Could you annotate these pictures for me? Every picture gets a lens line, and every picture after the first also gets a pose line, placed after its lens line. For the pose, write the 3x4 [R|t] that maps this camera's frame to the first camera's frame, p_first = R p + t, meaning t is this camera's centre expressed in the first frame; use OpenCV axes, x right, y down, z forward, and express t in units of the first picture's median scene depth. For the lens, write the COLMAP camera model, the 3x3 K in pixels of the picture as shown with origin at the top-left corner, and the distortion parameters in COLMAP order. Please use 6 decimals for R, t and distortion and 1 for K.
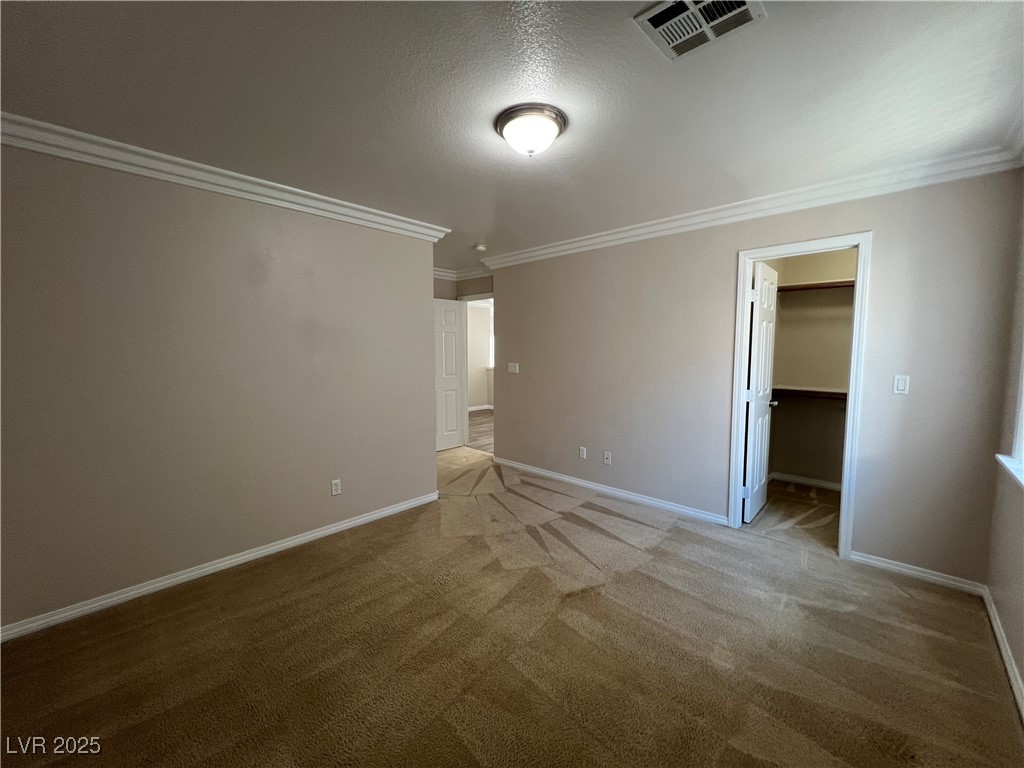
lens RADIAL K [[408.1, 0, 508.3], [0, 408.1, 381.9], [0, 0, 1]] dist [-0.001310, 0.000370]
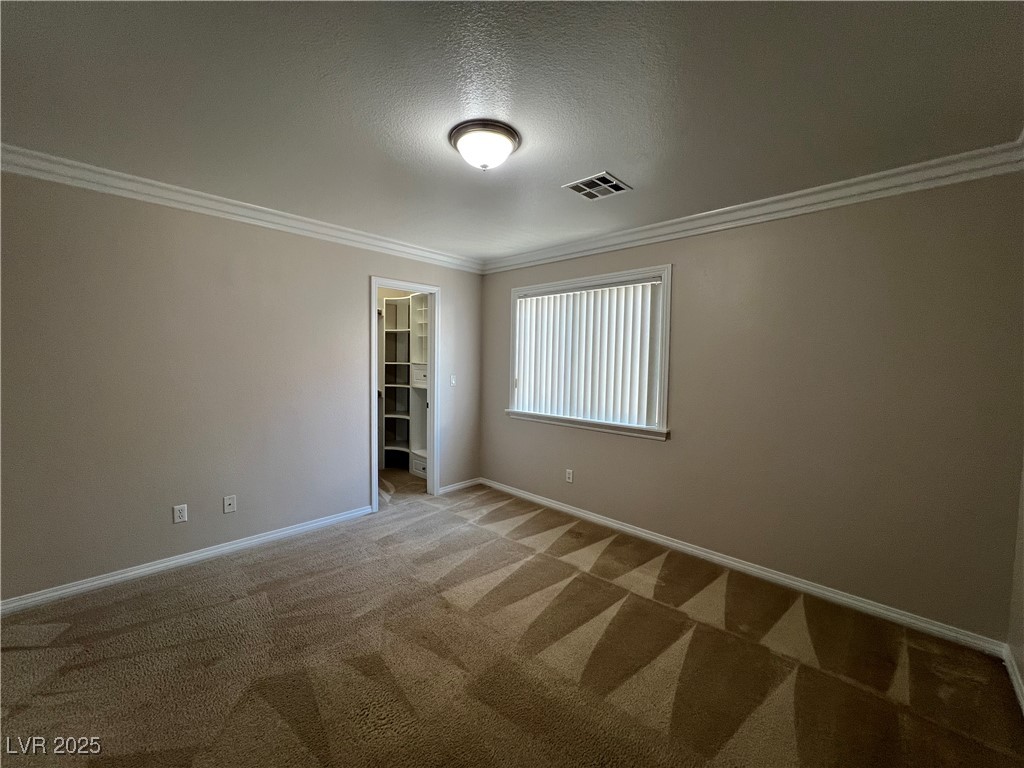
lens RADIAL K [[411.4, 0, 512.0], [0, 411.4, 384.0], [0, 0, 1]] dist [0.001370, 0.000073]
pose [[0.005969, -0.055478, 0.998442, -0.670017], [0.066202, 0.996291, 0.054963, -0.050668], [-0.997788, 0.065770, 0.009620, 0.643423]]
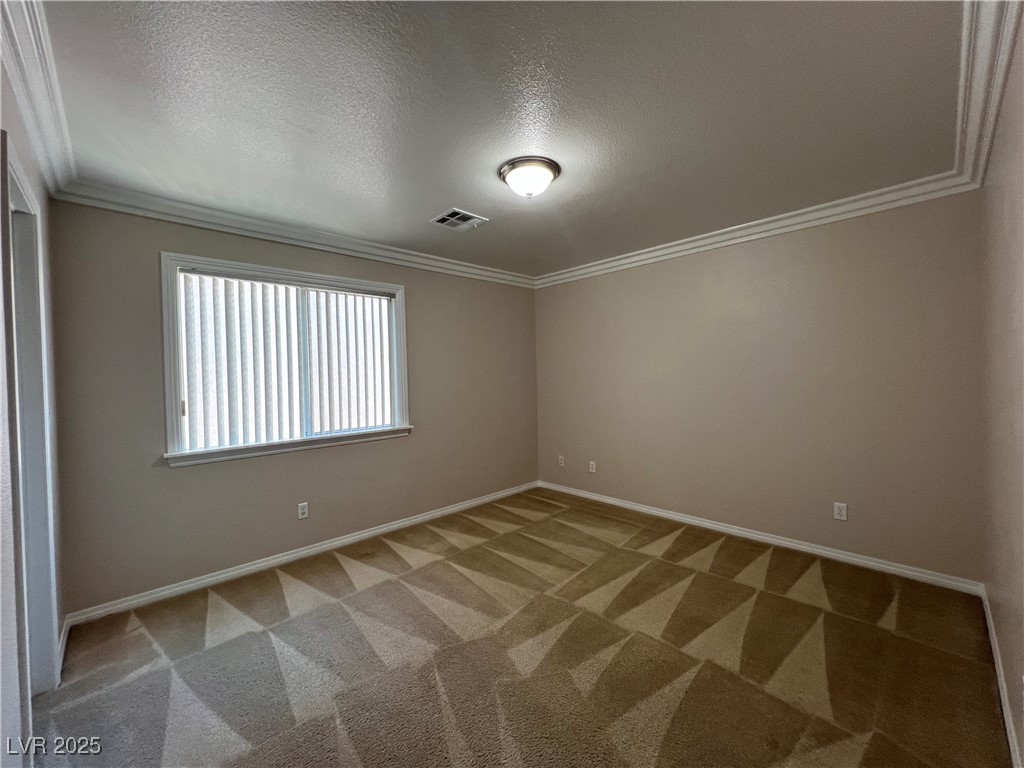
lens RADIAL K [[408.1, 0, 508.3], [0, 408.1, 381.9], [0, 0, 1]] dist [-0.001310, 0.000370]
pose [[-0.998305, 0.022547, 0.053656, 0.047510], [0.027690, 0.994887, 0.097123, -0.095897], [-0.051192, 0.098444, -0.993825, 1.508905]]
